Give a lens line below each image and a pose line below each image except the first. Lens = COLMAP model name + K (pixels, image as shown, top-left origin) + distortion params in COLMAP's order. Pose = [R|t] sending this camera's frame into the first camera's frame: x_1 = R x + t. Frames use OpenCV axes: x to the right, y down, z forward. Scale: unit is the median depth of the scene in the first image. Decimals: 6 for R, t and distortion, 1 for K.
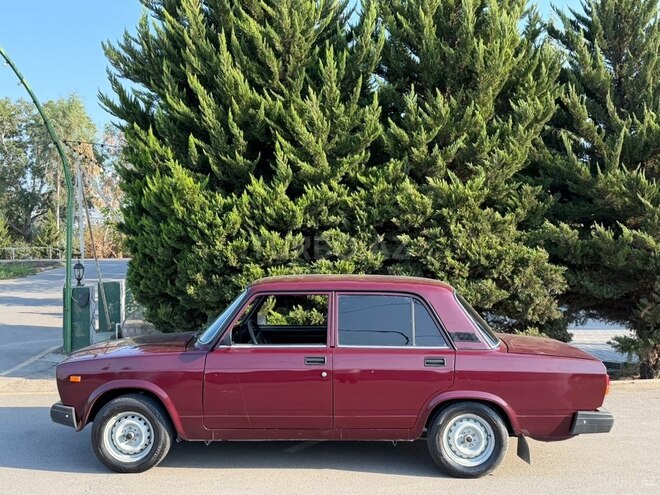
lens RADIAL K [[723.9, 0, 330.0], [0, 723.9, 247.5], [0, 0, 1]] dist [0.195937, -0.431515]
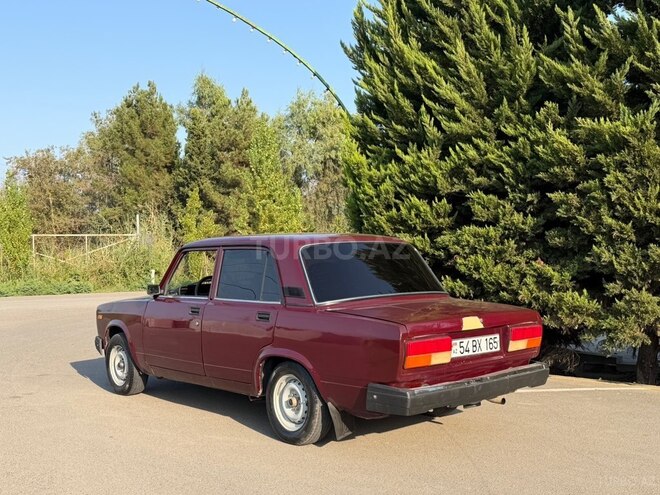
lens RADIAL K [[723.9, 0, 330.0], [0, 723.9, 247.5], [0, 0, 1]] dist [0.195937, -0.431515]
pose [[0.695026, -0.019863, -0.718711, 0.527280], [0.025844, 0.999663, -0.002636, 0.041465], [0.718520, -0.016742, 0.695304, 0.234790]]
